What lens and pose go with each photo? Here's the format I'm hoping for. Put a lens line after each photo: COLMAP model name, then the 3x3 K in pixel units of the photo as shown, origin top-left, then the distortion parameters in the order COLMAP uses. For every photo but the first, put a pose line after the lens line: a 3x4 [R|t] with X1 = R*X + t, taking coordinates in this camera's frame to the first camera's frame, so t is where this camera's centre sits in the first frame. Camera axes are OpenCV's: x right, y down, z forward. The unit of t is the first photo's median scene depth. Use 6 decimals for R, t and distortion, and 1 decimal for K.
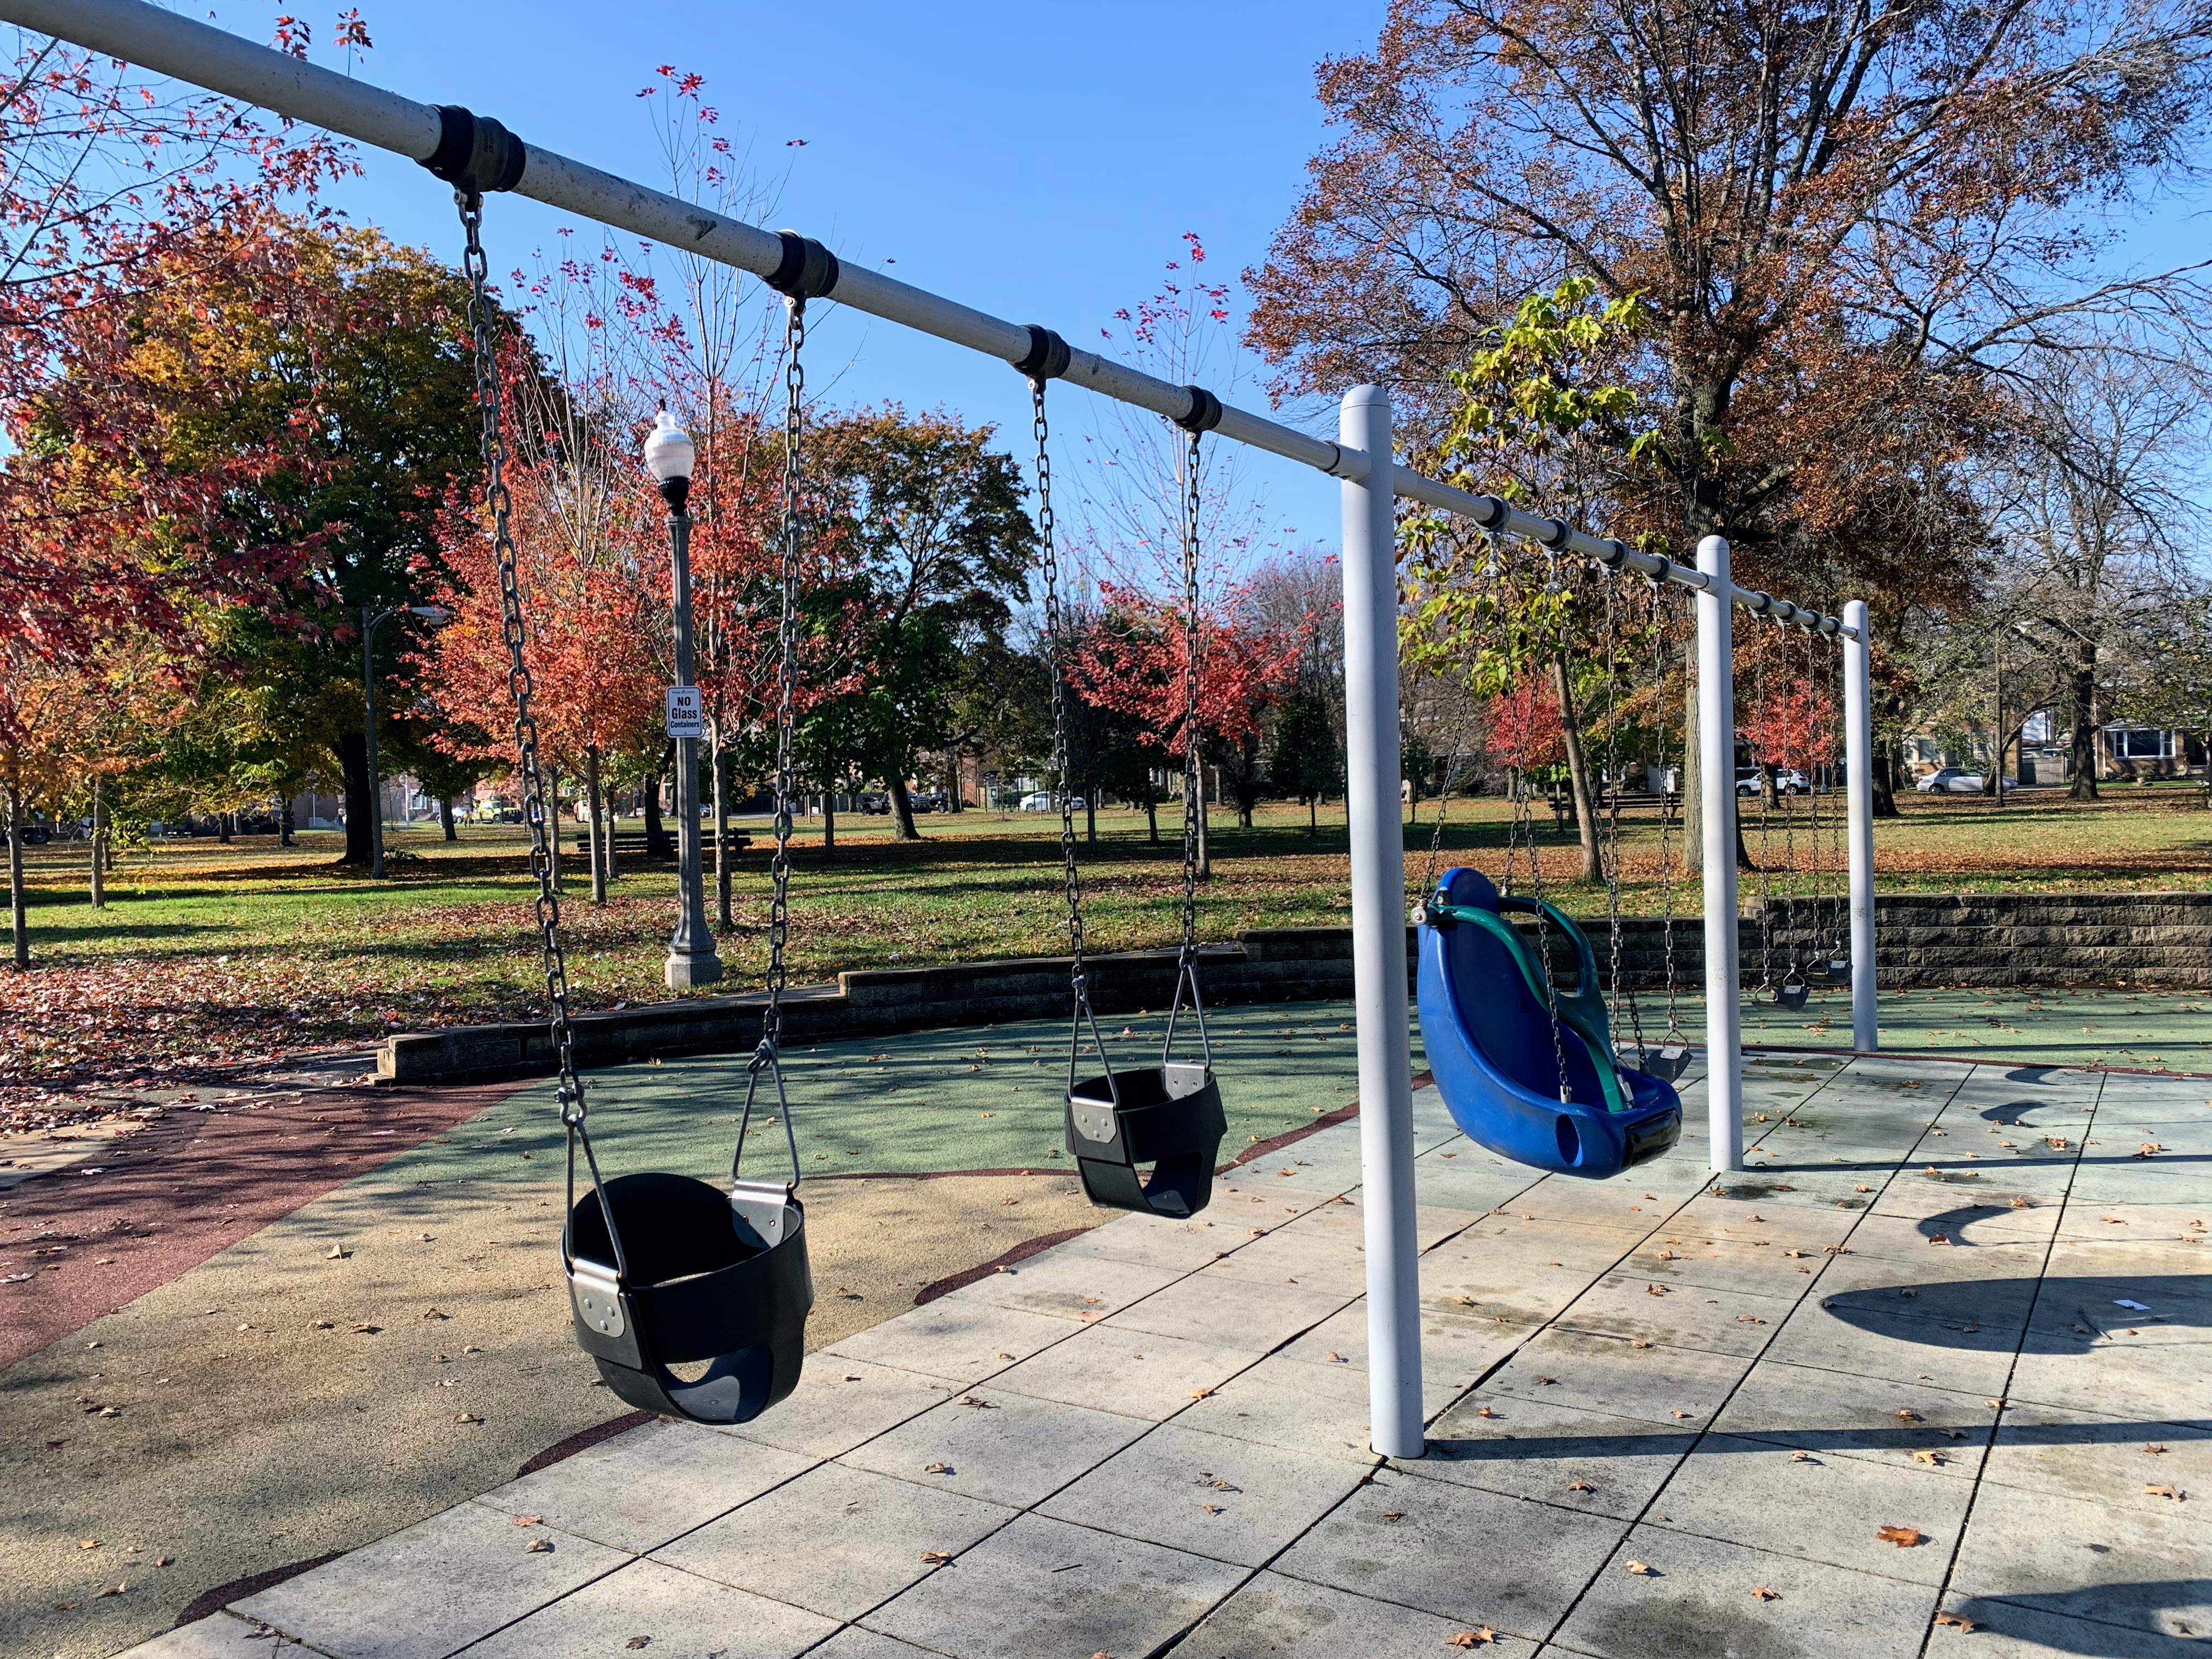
lens RADIAL K [[1698.0, 0, 1099.0], [0, 1698.0, 809.9], [0, 0, 1]] dist [0.037342, -0.038605]
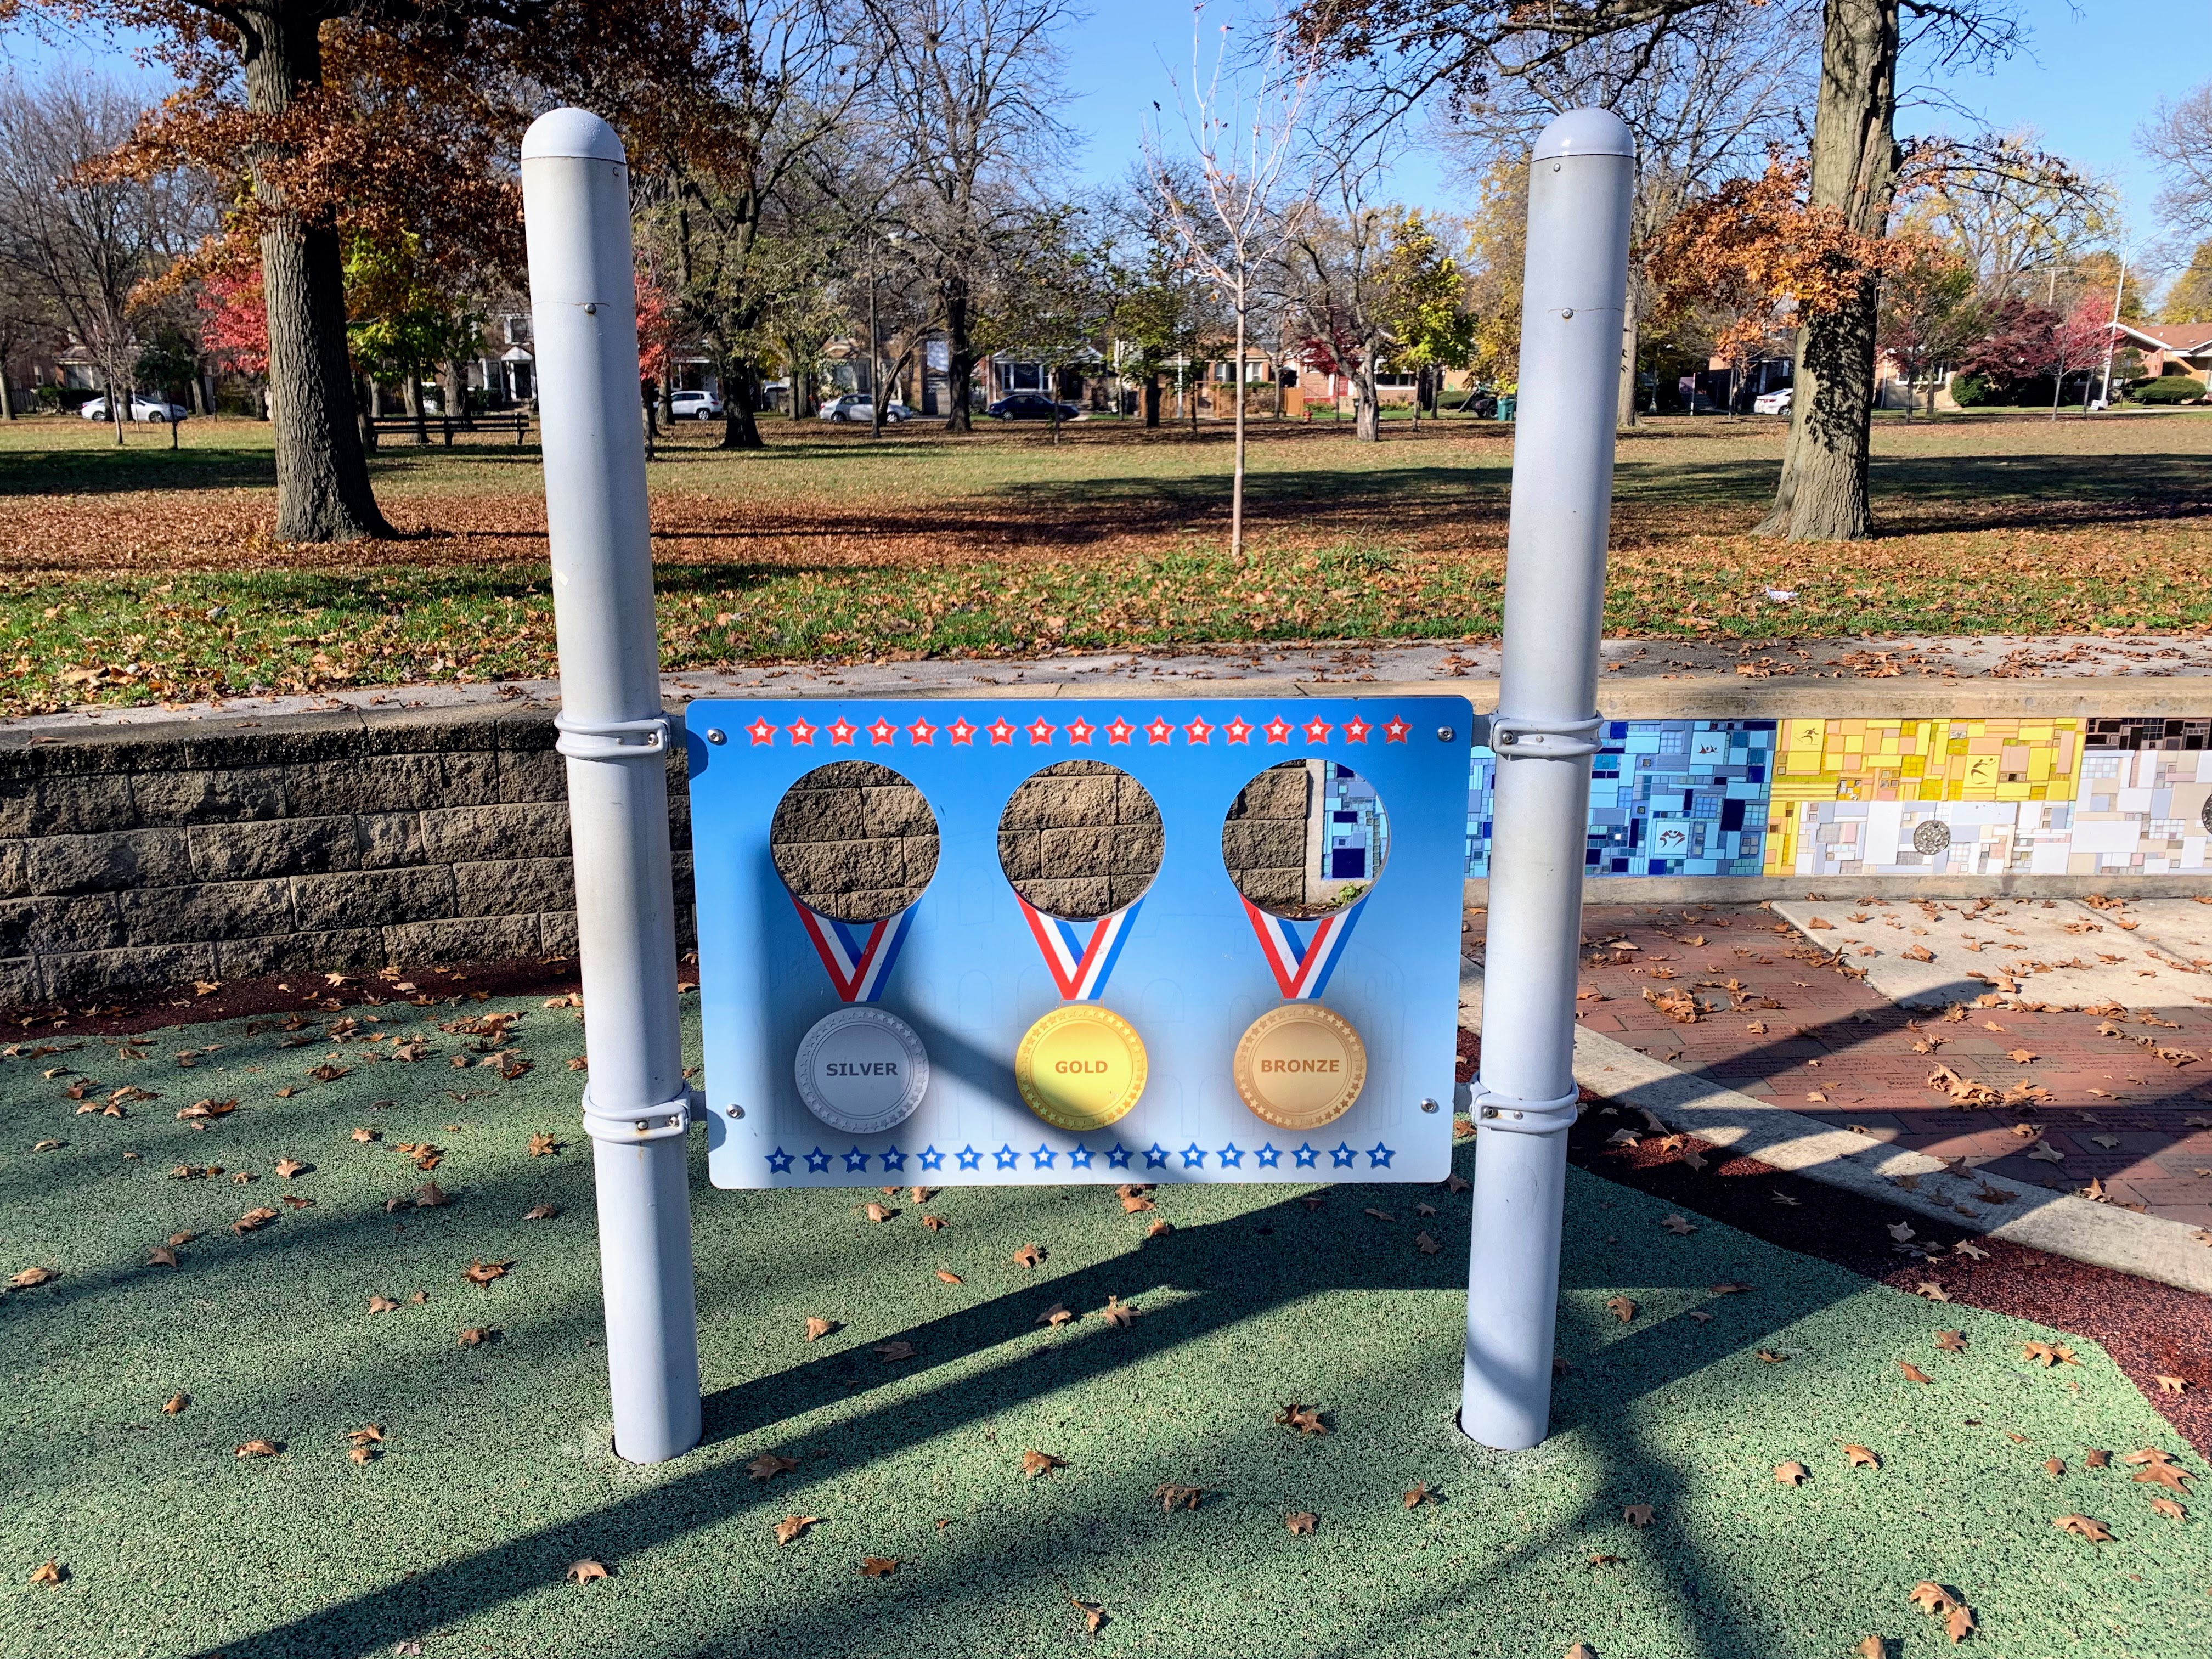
lens RADIAL K [[1698.0, 0, 1112.6], [0, 1698.0, 818.4], [0, 0, 1]] dist [0.037342, -0.038605]
pose [[0.835623, -0.109225, 0.538334, 0.298365], [-0.012085, 0.976138, 0.216813, -0.006055], [-0.549170, -0.187680, 0.814364, 0.343115]]
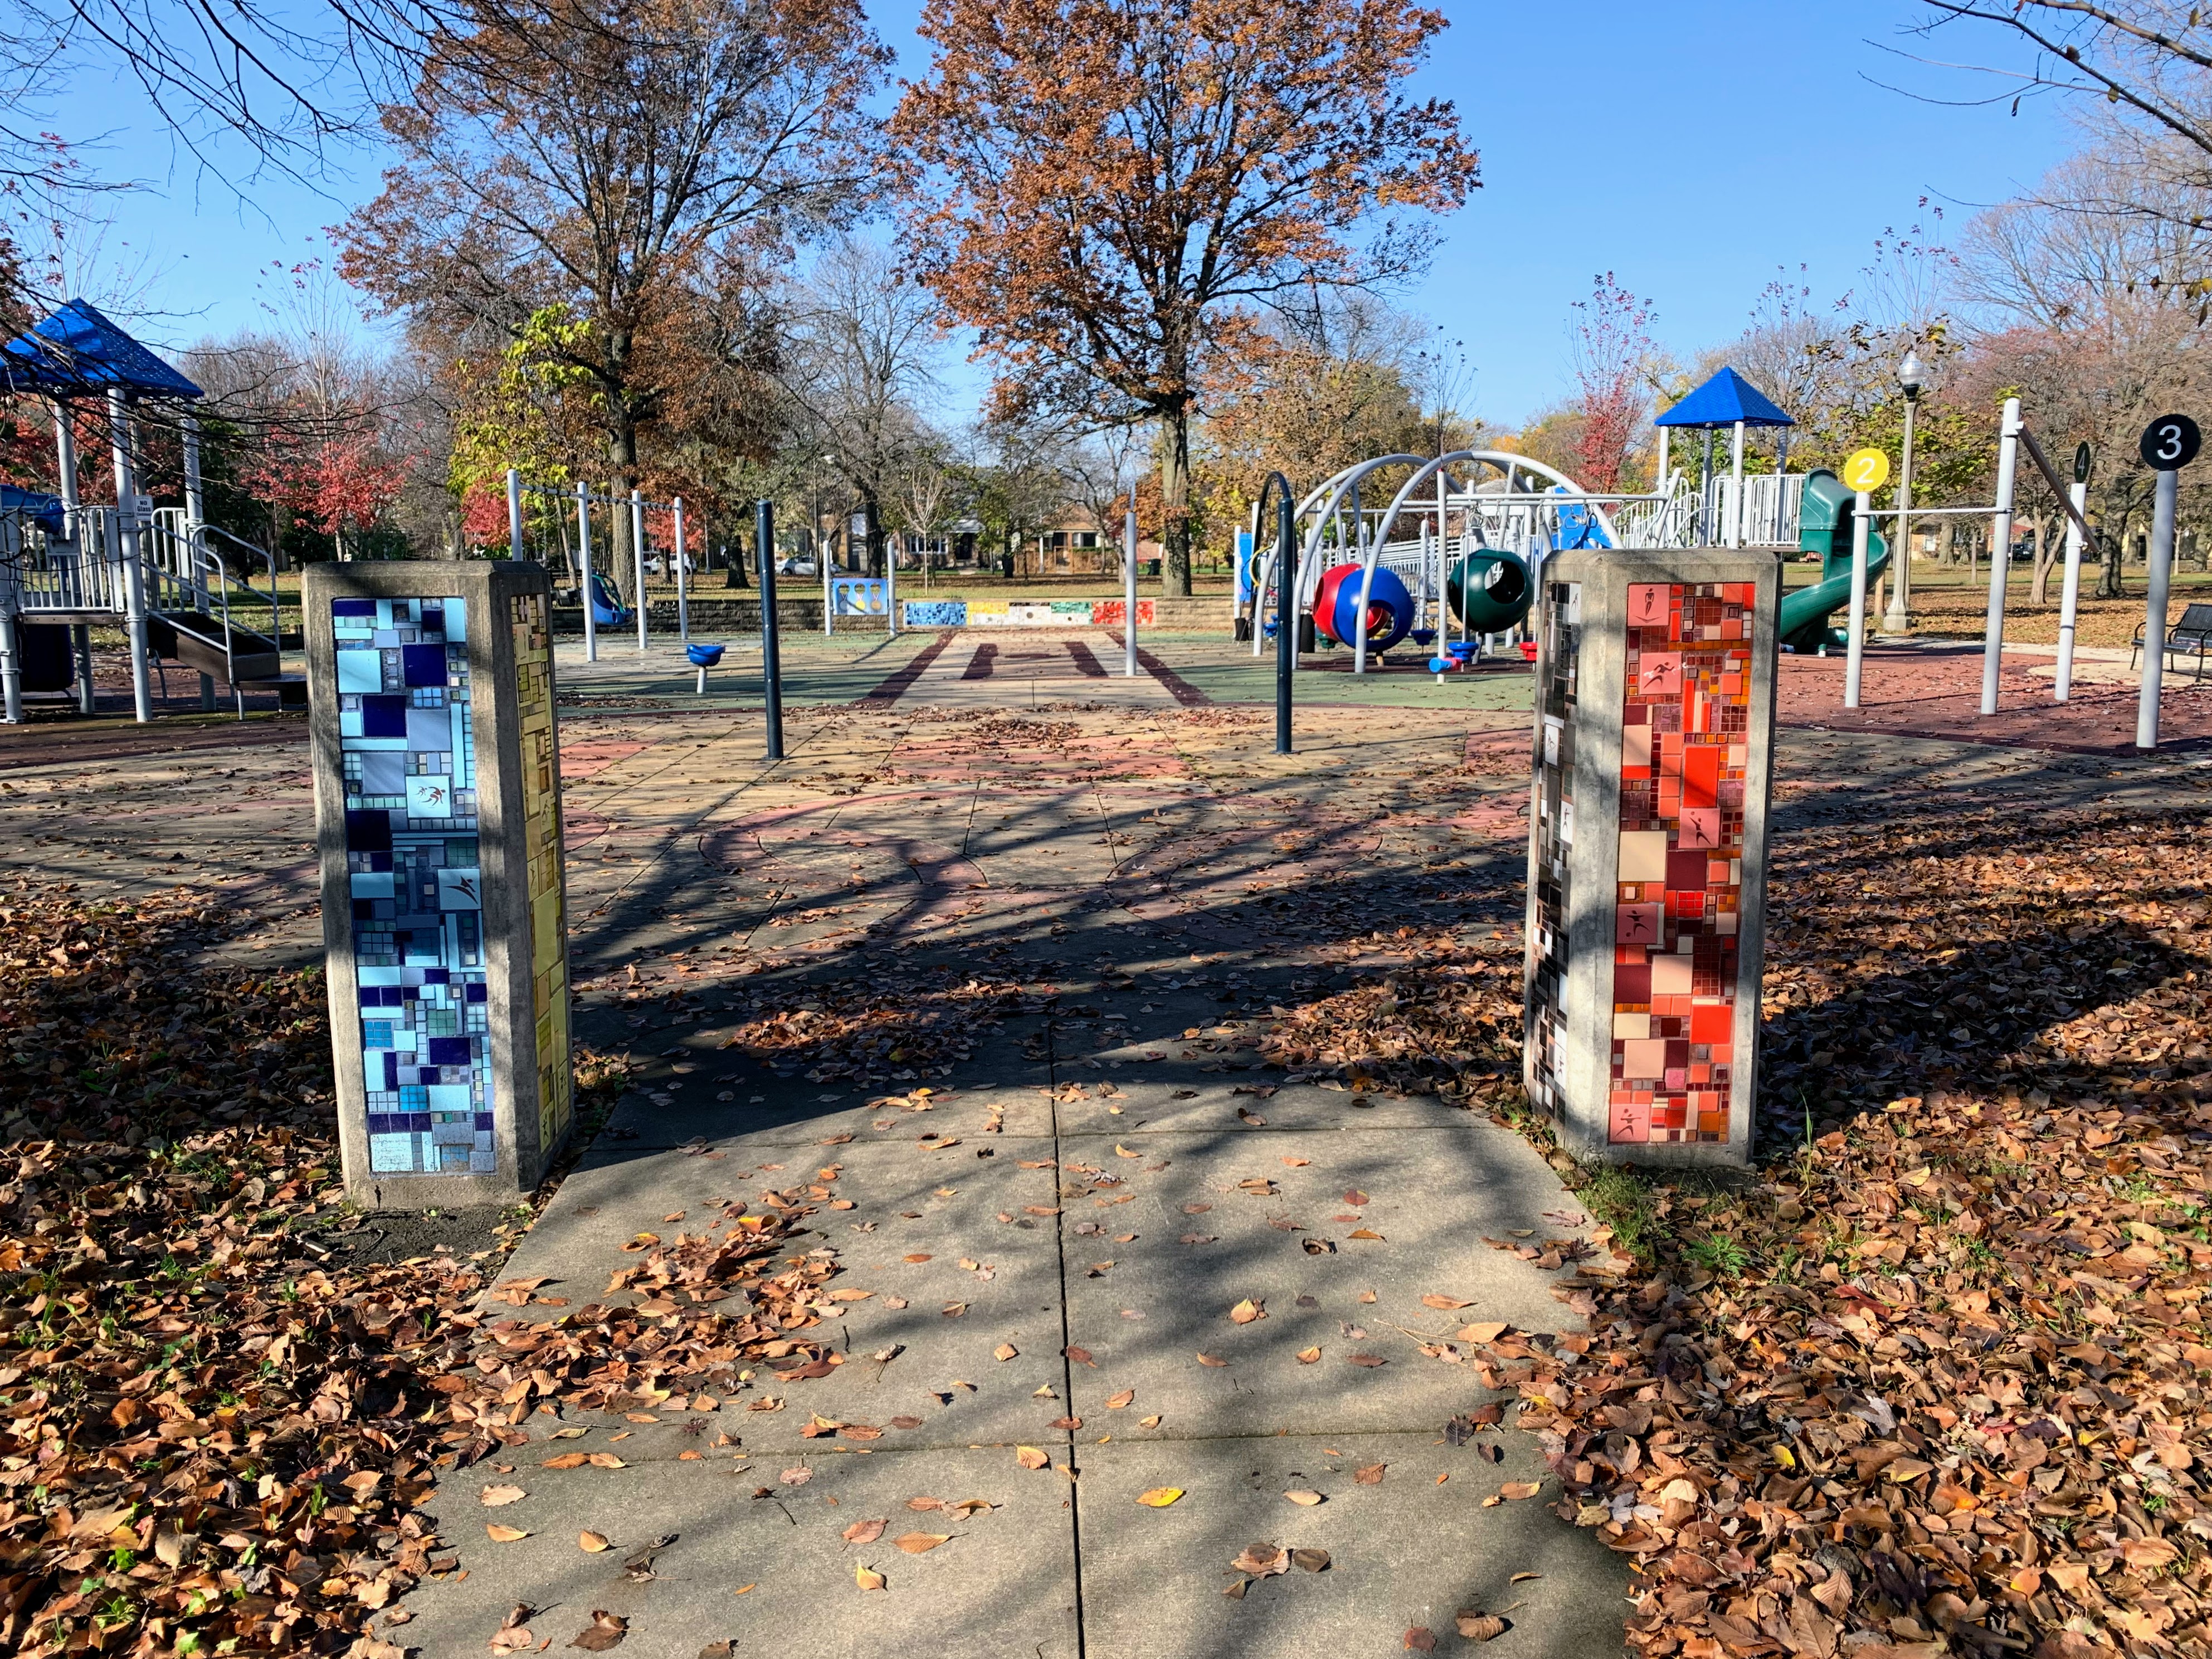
lens RADIAL K [[1697.9, 0, 1109.6], [0, 1697.9, 825.0], [0, 0, 1]] dist [0.037342, -0.038605]
pose [[0.811543, -0.069472, 0.580148, -0.346522], [-0.009036, 0.991295, 0.131347, 0.025334], [-0.584223, -0.111836, 0.803851, -0.917250]]
